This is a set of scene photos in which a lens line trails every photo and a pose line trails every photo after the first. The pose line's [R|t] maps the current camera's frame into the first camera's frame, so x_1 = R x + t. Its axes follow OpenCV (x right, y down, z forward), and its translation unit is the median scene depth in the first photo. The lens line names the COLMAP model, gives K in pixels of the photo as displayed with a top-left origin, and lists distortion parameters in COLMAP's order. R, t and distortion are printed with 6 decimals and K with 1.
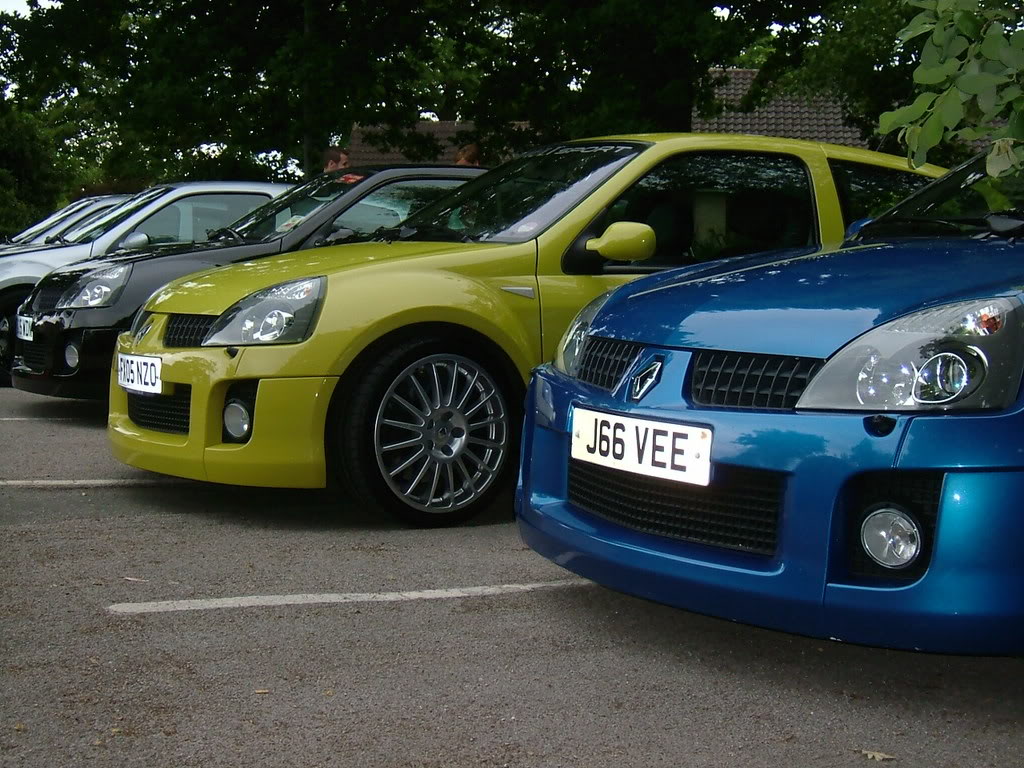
lens RADIAL K [[1648.2, 0, 512.0], [0, 1648.2, 384.0], [0, 0, 1]] dist [-0.088842, -0.058045]
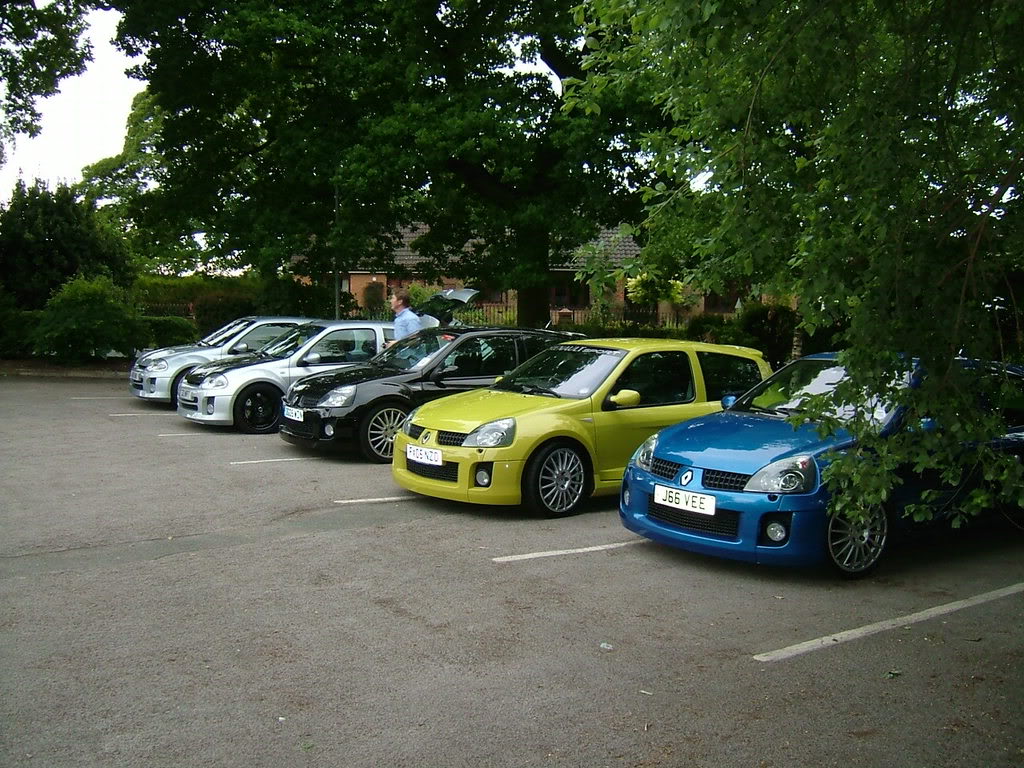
lens RADIAL K [[1079.8, 0, 512.0], [0, 1079.8, 384.0], [0, 0, 1]] dist [-0.119460, -0.001269]
pose [[0.991719, -0.015792, 0.127453, -0.328628], [0.014596, 0.999840, 0.010316, -0.135608], [-0.127596, -0.008370, 0.991791, -0.616305]]
